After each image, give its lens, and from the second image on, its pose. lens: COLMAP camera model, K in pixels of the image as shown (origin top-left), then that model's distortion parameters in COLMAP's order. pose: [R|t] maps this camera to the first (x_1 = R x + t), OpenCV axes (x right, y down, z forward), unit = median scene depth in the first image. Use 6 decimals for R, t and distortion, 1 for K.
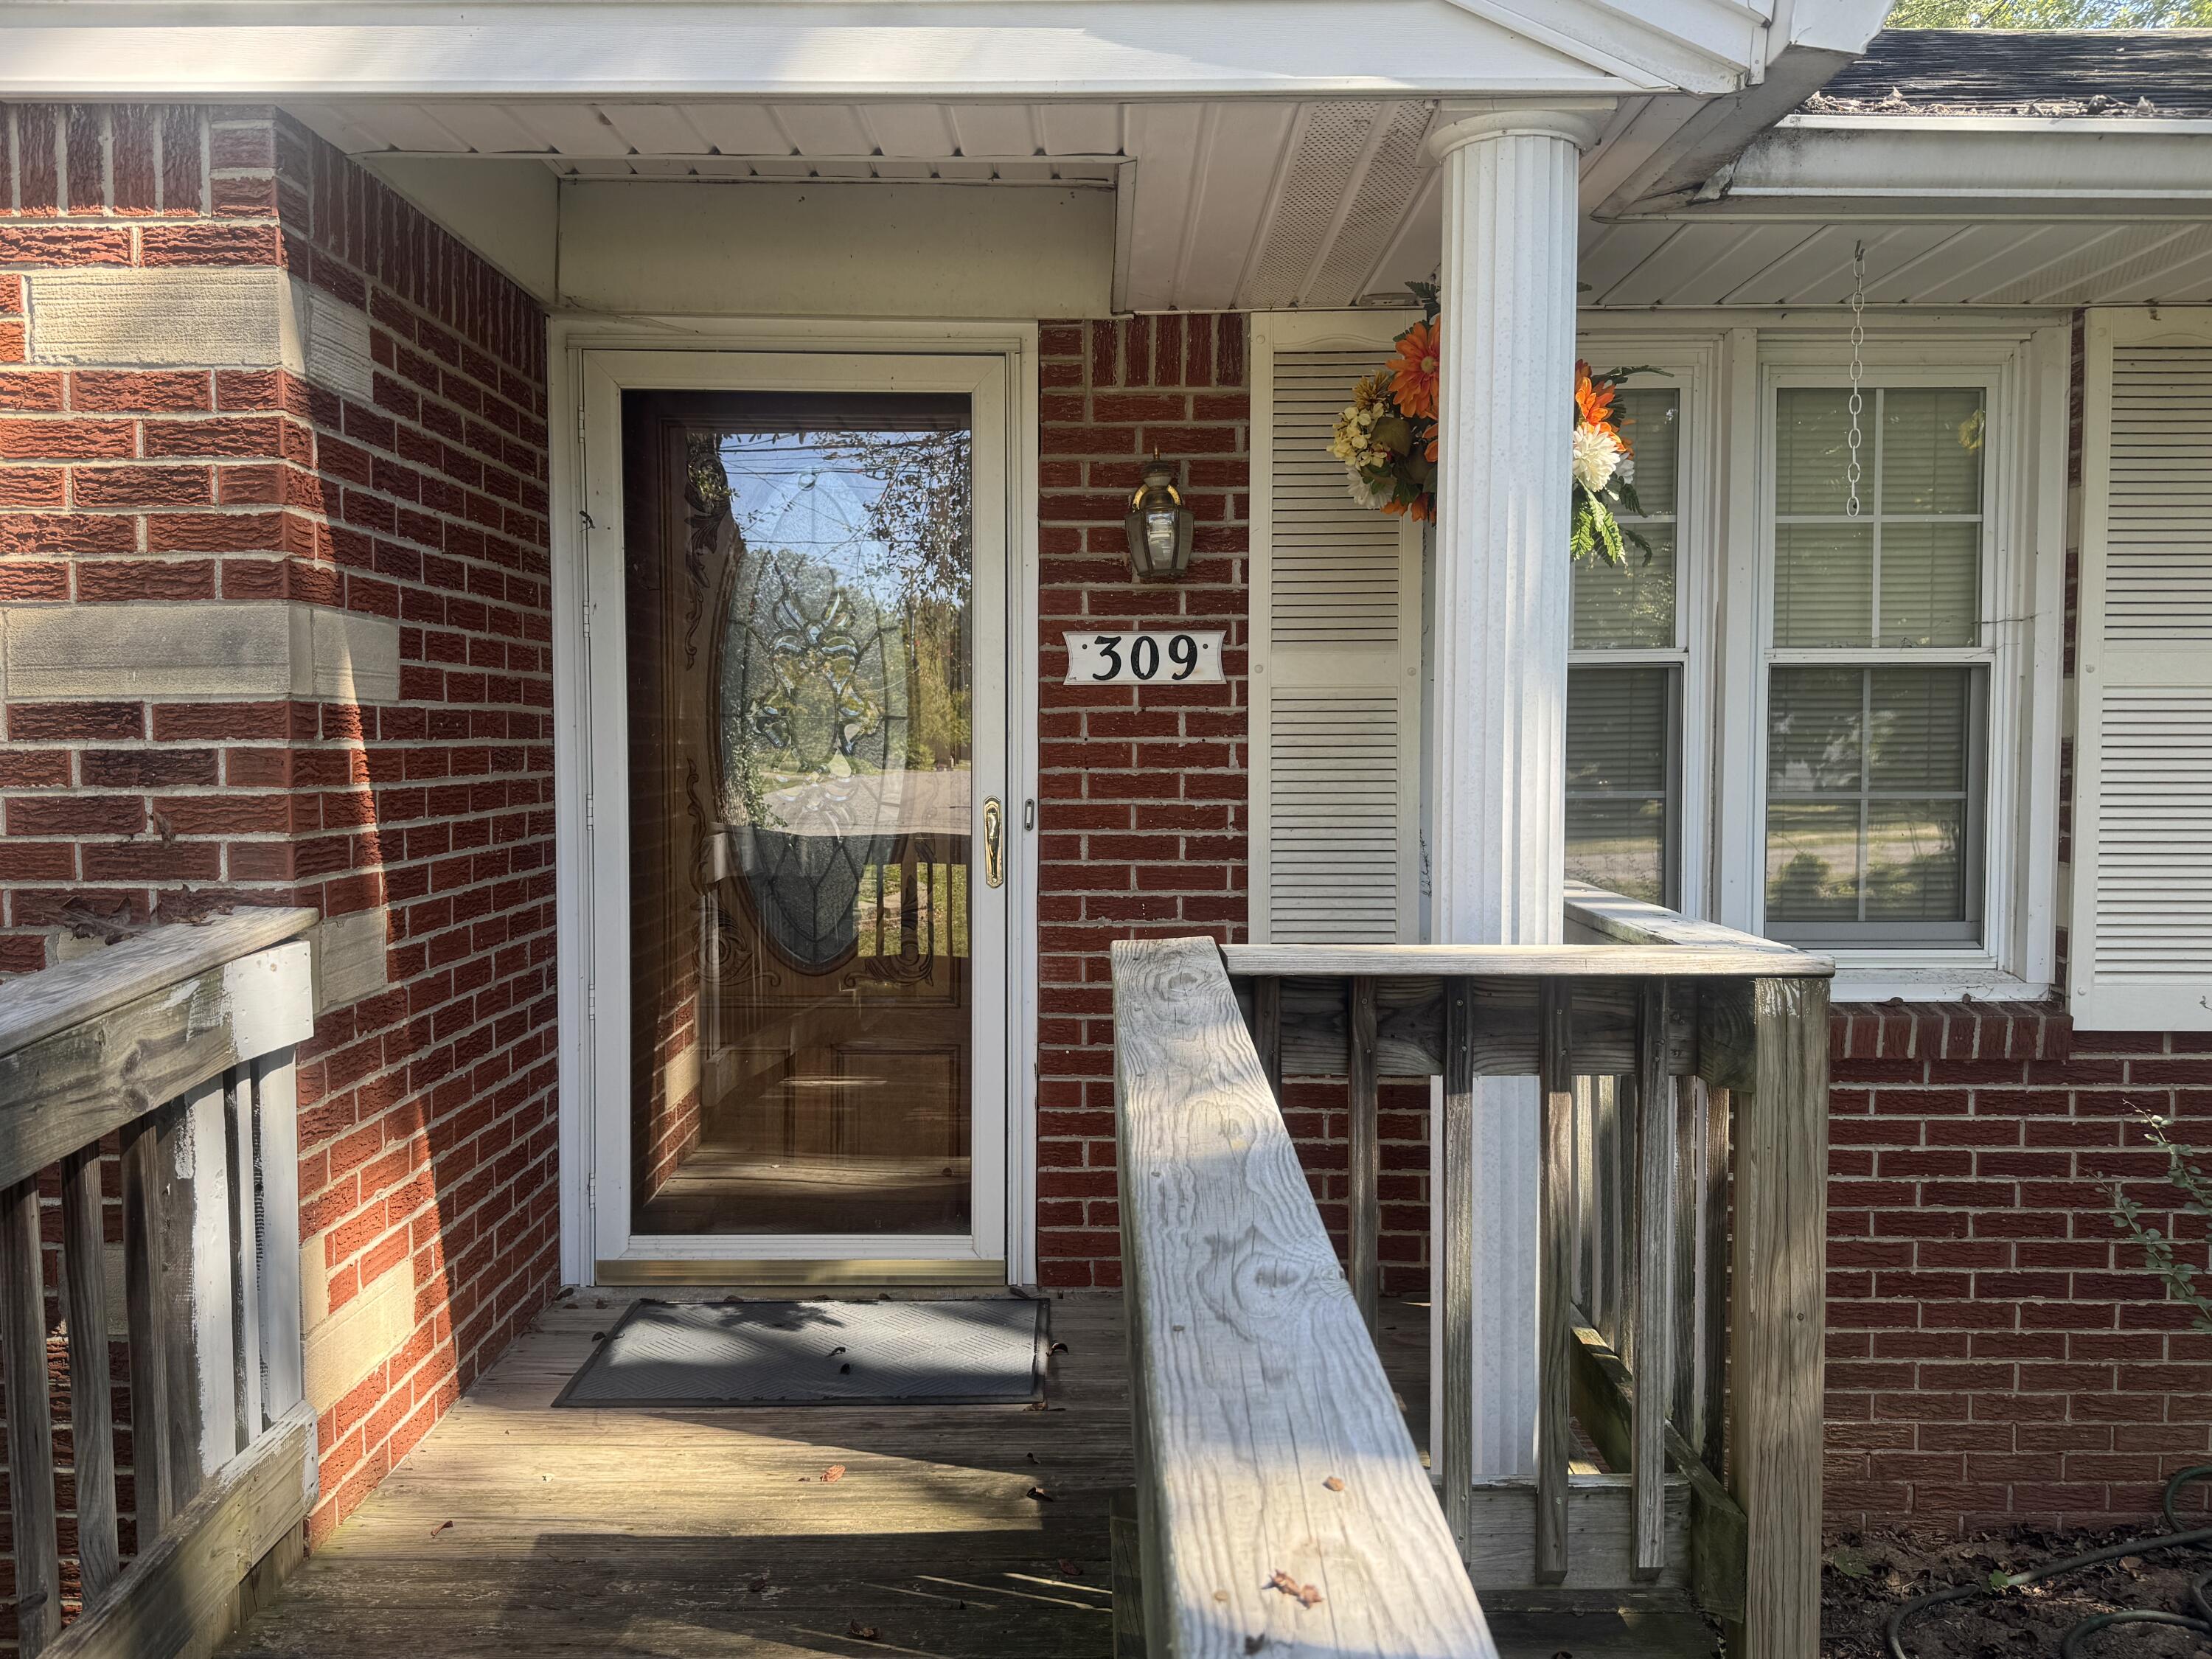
lens RADIAL K [[1721.7, 0, 1103.0], [0, 1721.7, 829.0], [0, 0, 1]] dist [0.012543, 0.002525]
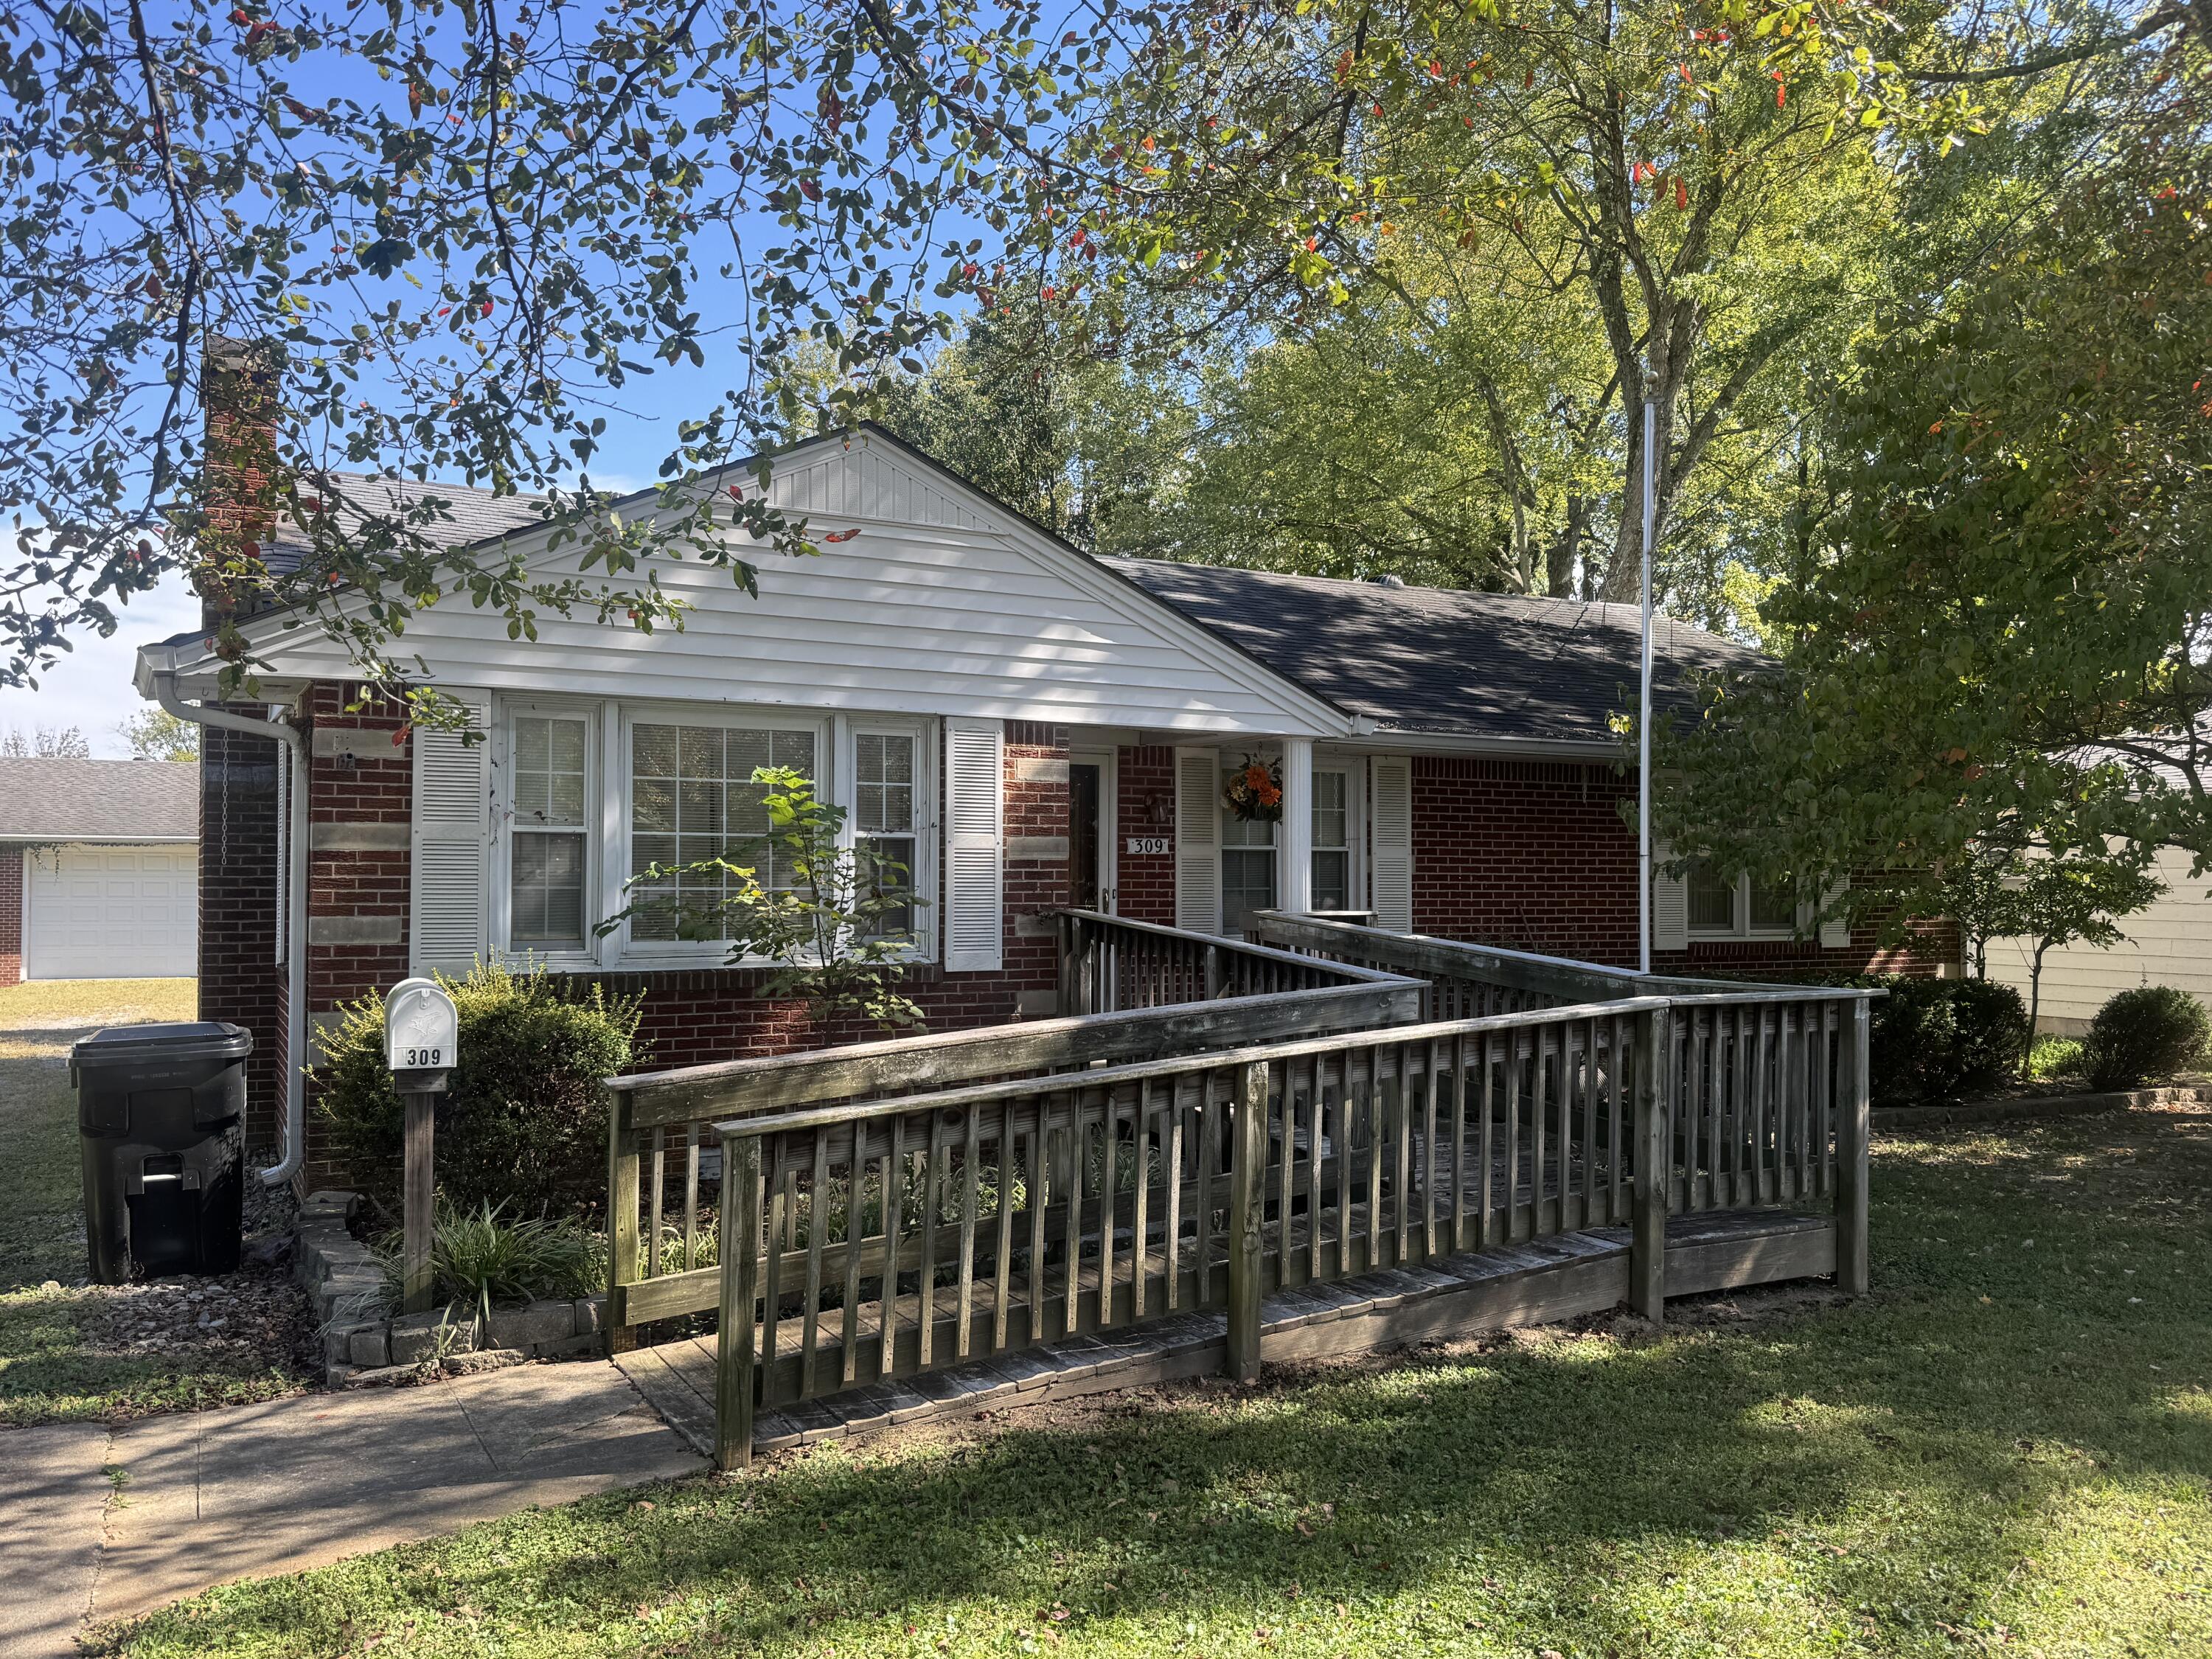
lens RADIAL K [[1721.7, 0, 1107.7], [0, 1721.7, 834.1], [0, 0, 1]] dist [0.012543, 0.002525]
pose [[0.874221, 0.019265, 0.485146, -1.664941], [0.016755, 0.997420, -0.069801, 0.108870], [-0.485239, 0.069150, 0.871643, -1.872248]]
